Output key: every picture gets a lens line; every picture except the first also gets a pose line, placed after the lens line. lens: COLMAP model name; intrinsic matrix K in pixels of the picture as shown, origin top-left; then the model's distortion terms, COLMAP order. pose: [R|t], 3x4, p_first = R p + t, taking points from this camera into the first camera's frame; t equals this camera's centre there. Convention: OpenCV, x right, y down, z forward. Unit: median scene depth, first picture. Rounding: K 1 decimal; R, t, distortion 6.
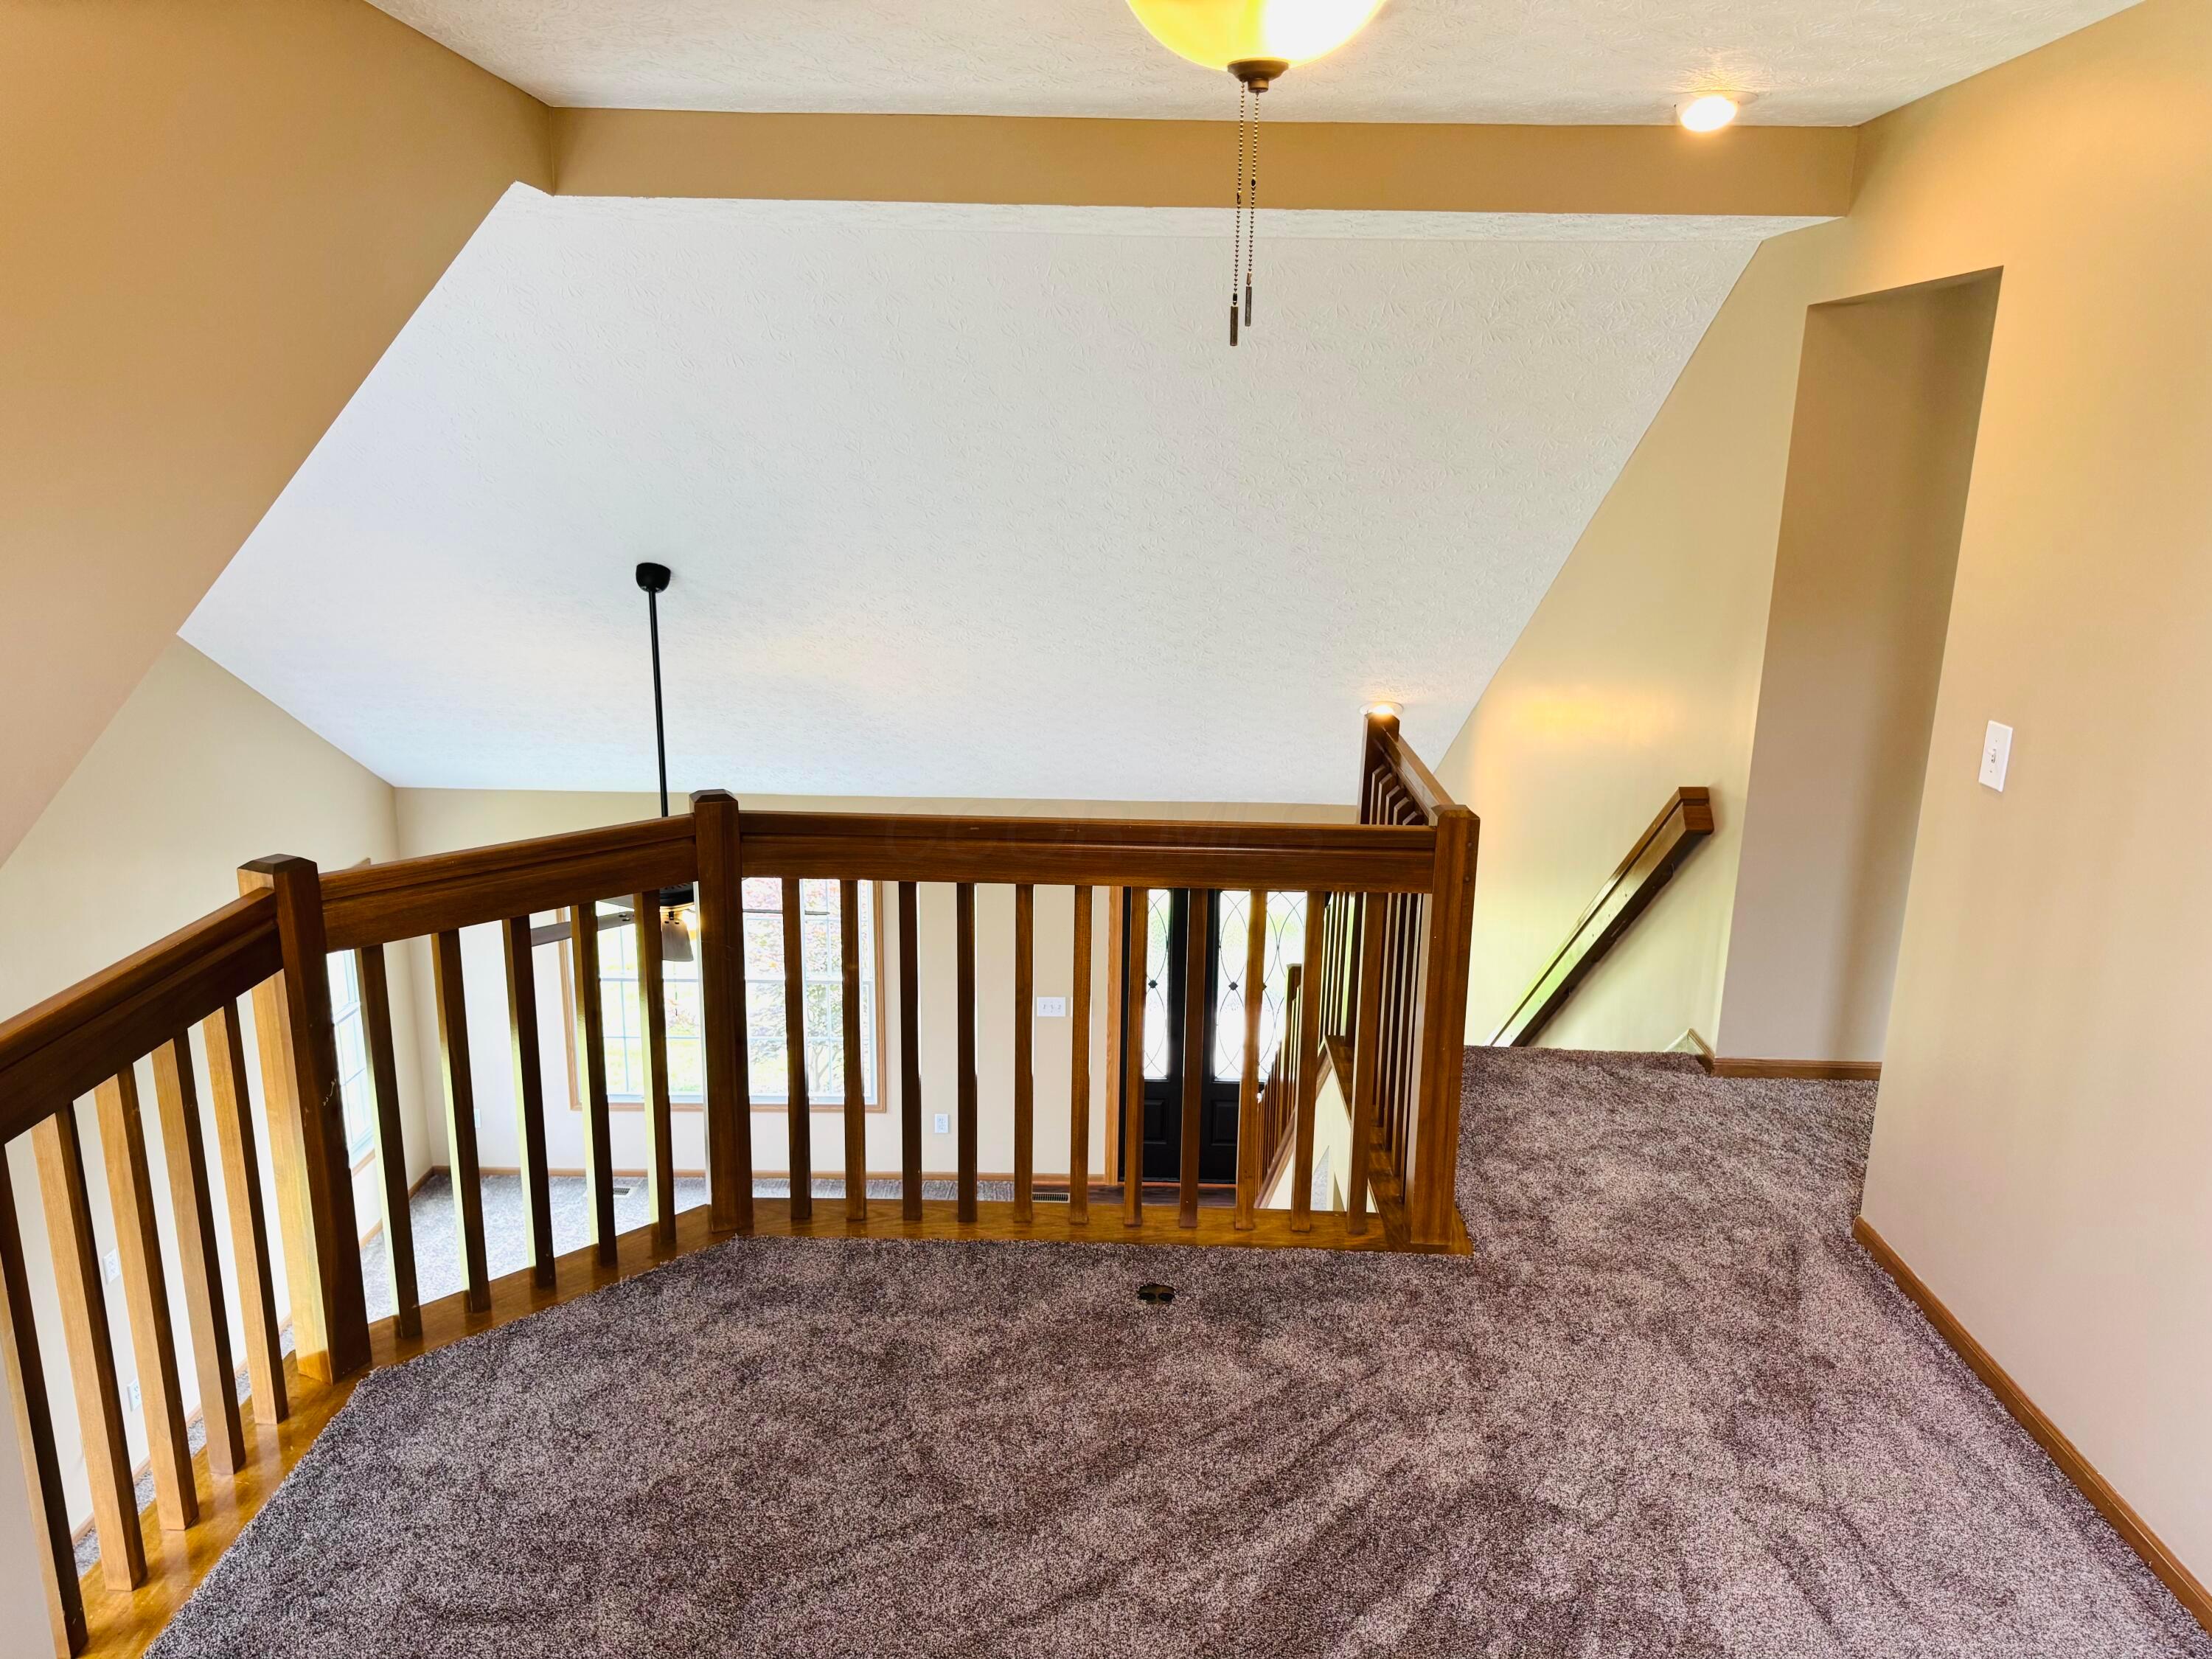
lens RADIAL K [[1567.4, 0, 1110.5], [0, 1567.4, 831.0], [0, 0, 1]] dist [0.050369, -0.063947]
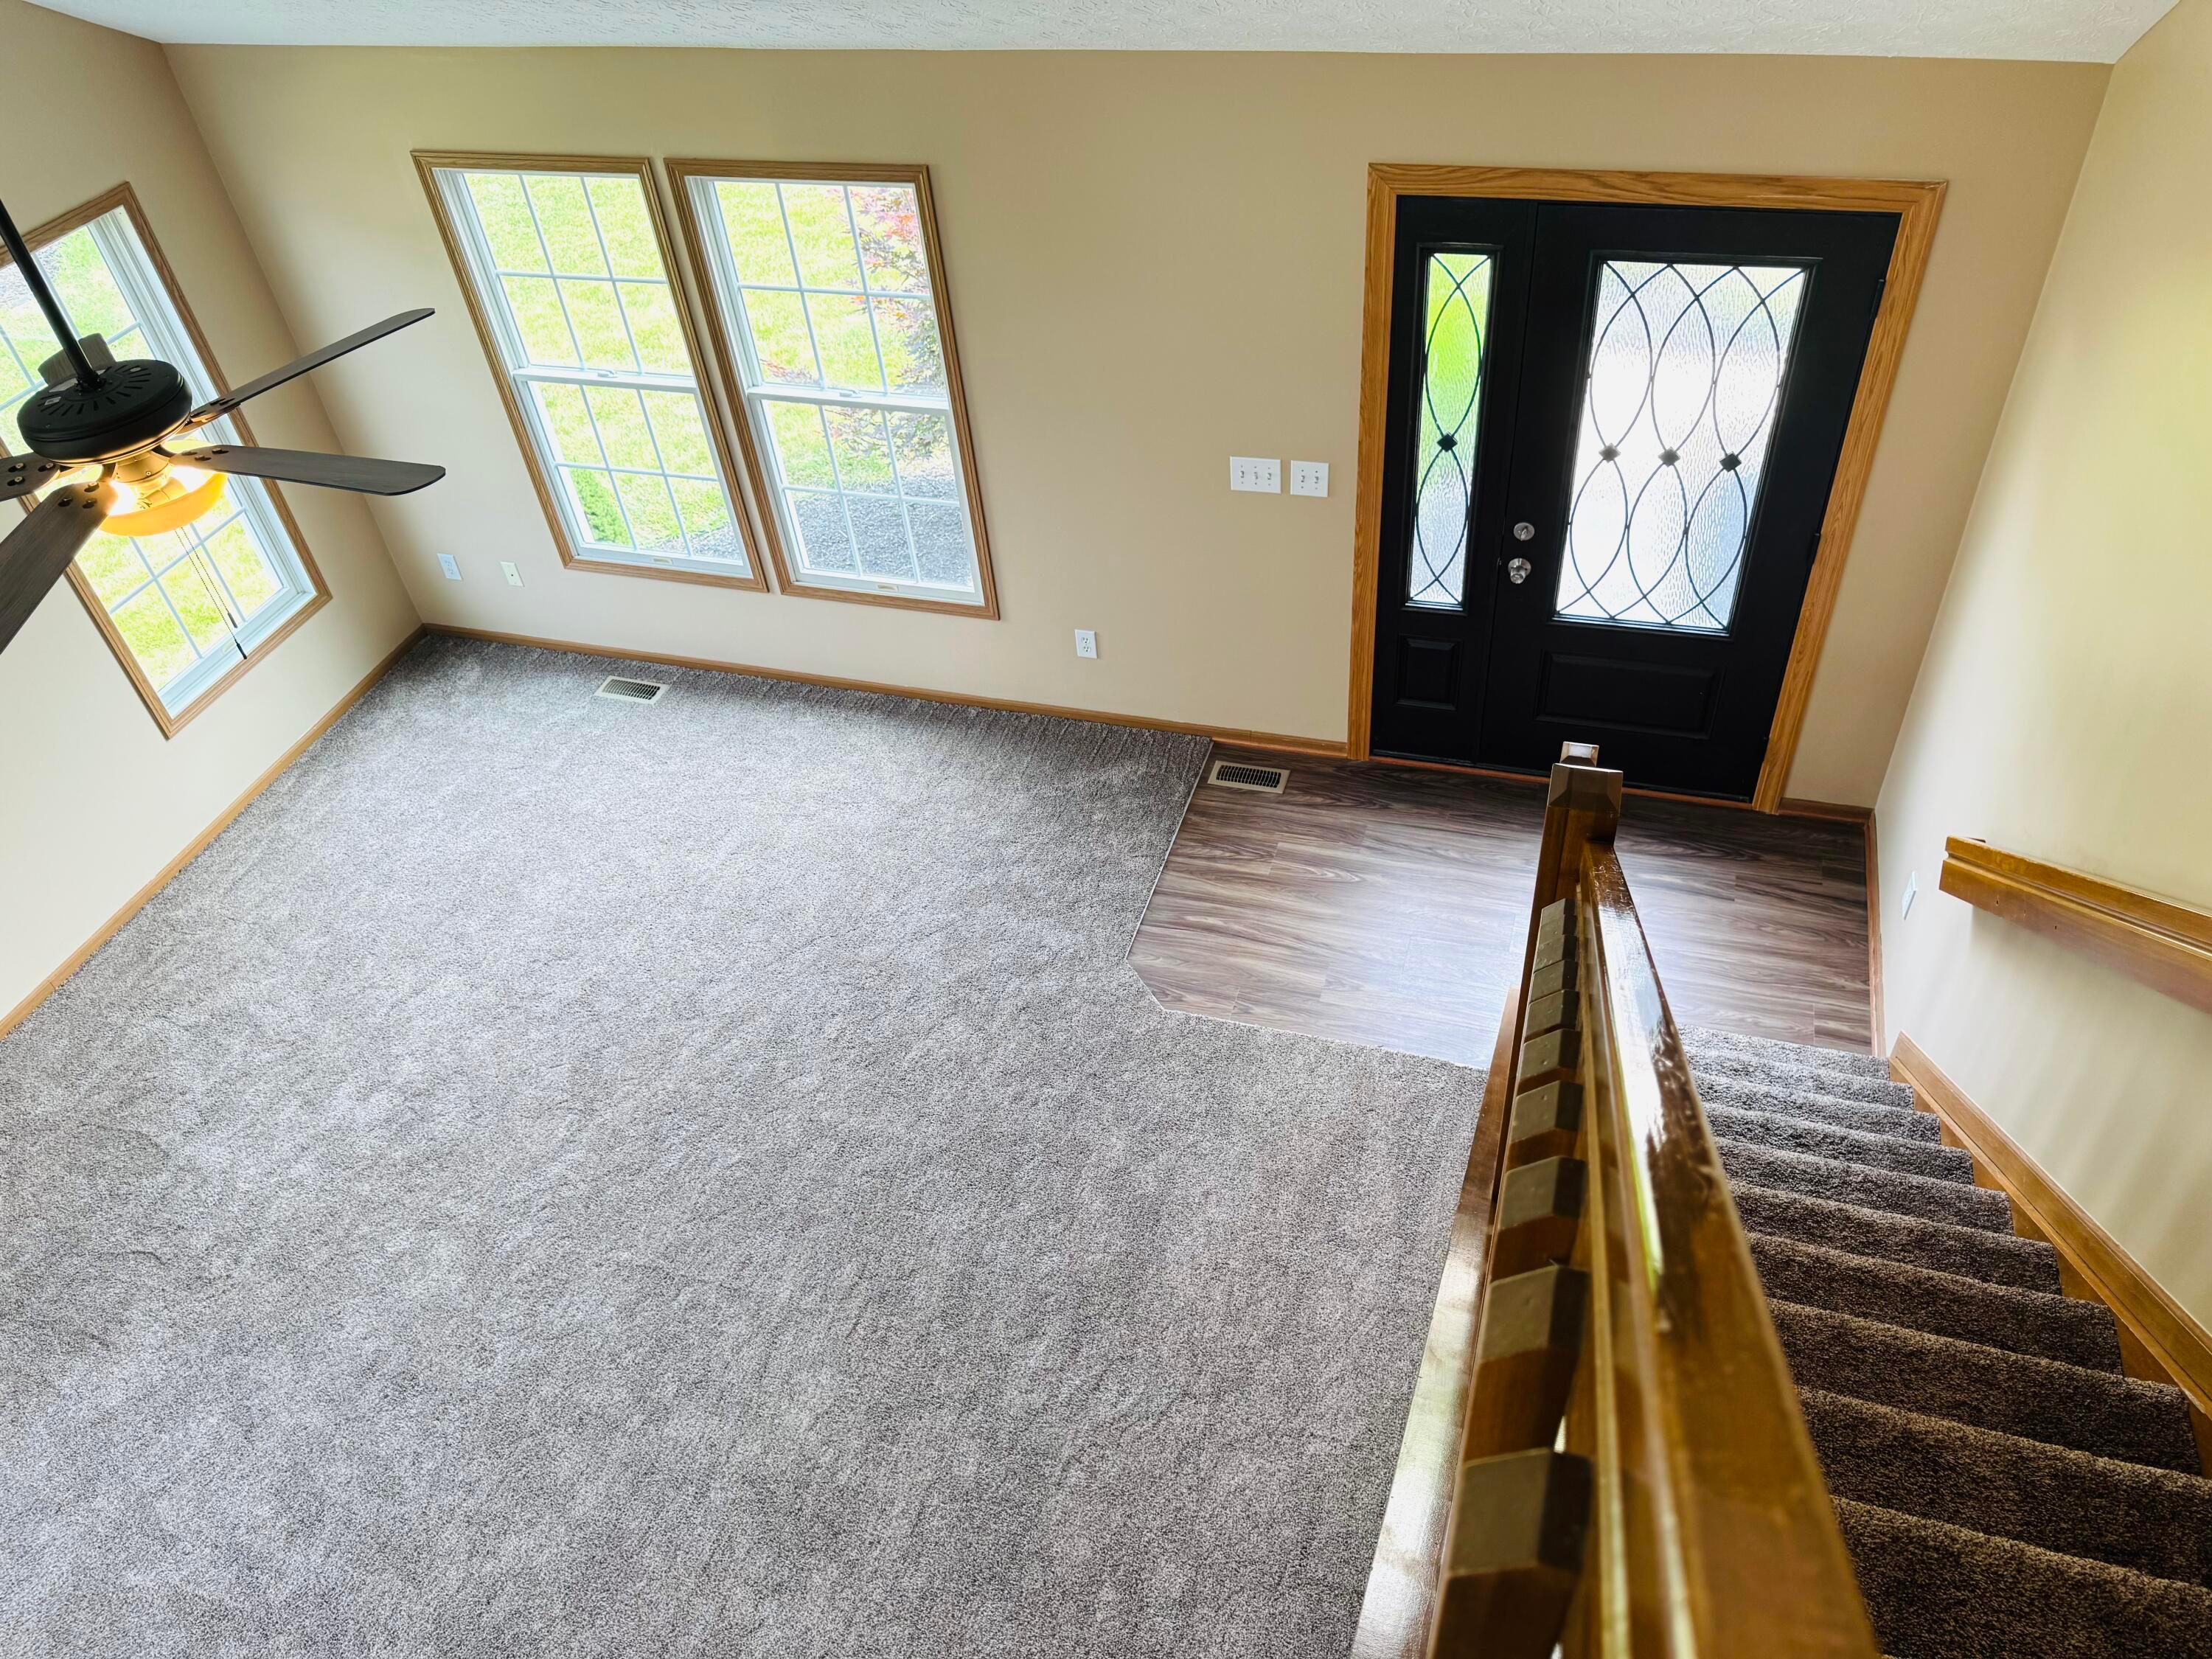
lens RADIAL K [[1567.4, 0, 1098.3], [0, 1567.4, 824.0], [0, 0, 1]] dist [0.050369, -0.063947]
pose [[0.952939, 0.119381, -0.278668, 0.077260], [0.031454, 0.875308, 0.482543, -0.046456], [0.301527, -0.468599, 0.830359, 0.472221]]
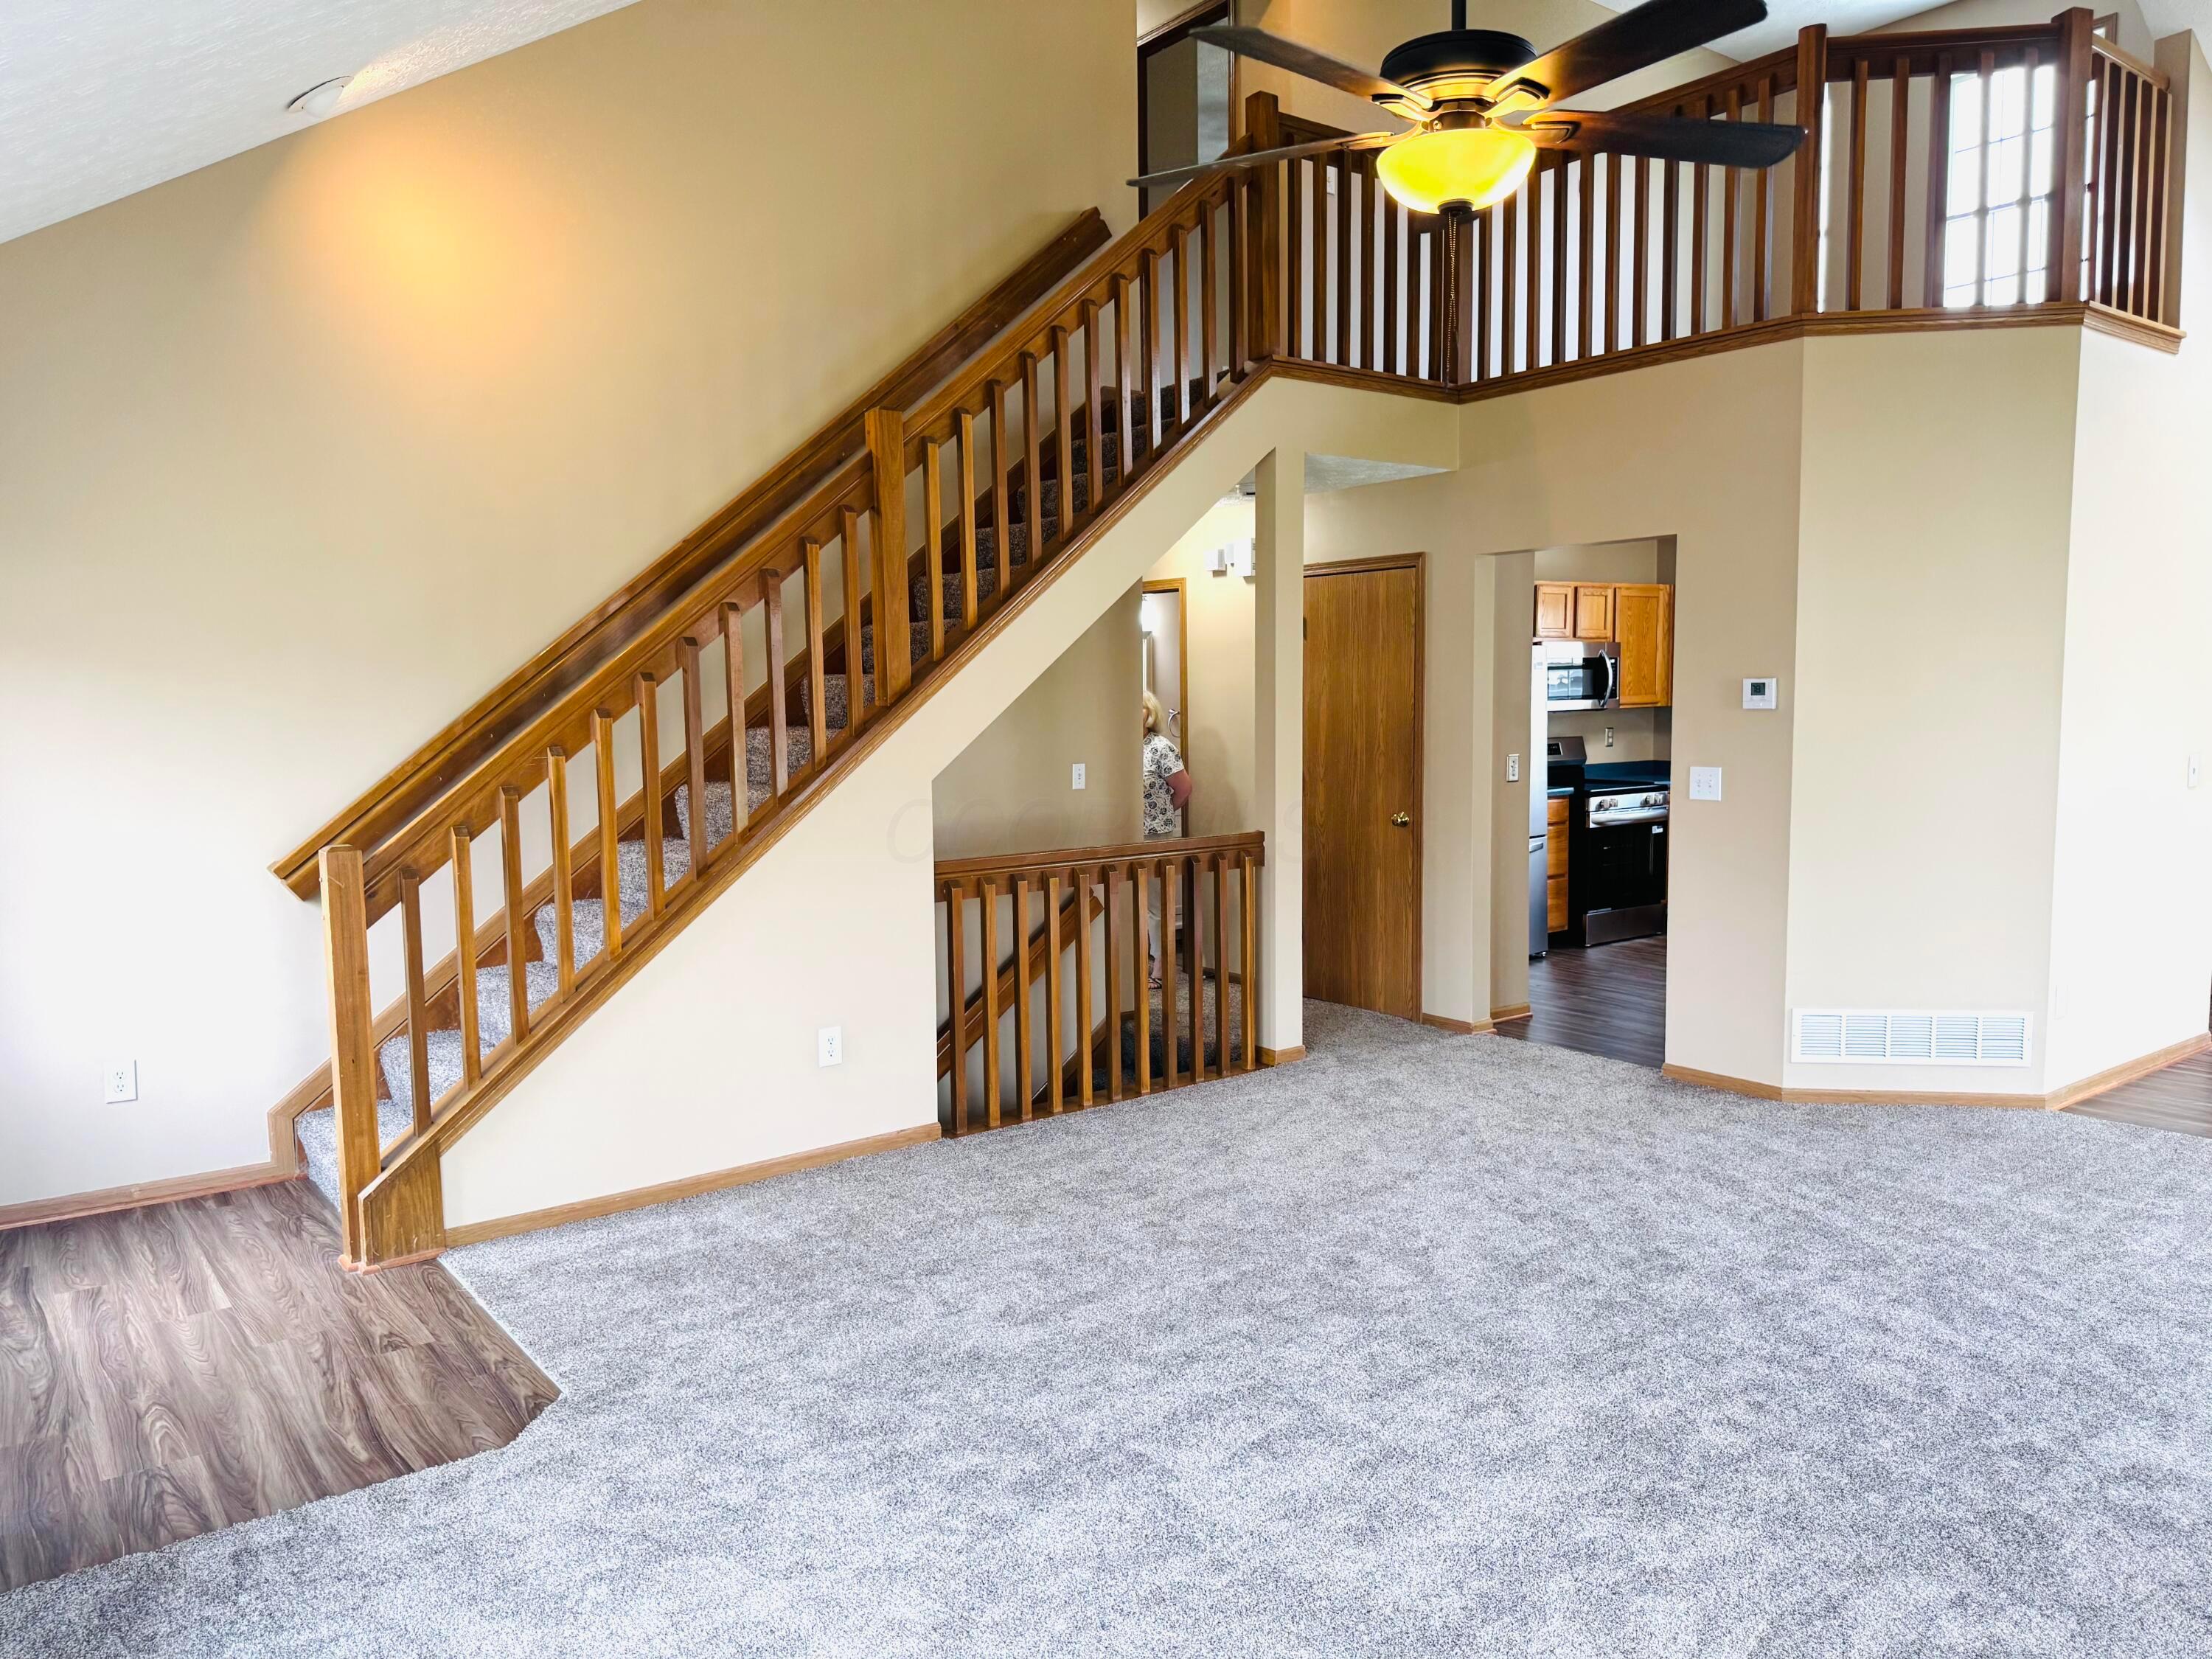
lens RADIAL K [[1567.4, 0, 1105.7], [0, 1567.4, 813.7], [0, 0, 1]] dist [0.050369, -0.063947]
pose [[-0.624713, -0.059400, 0.778592, -0.393808], [0.193271, 0.954315, 0.227879, 0.080182], [-0.756558, 0.292838, -0.584693, 0.970317]]
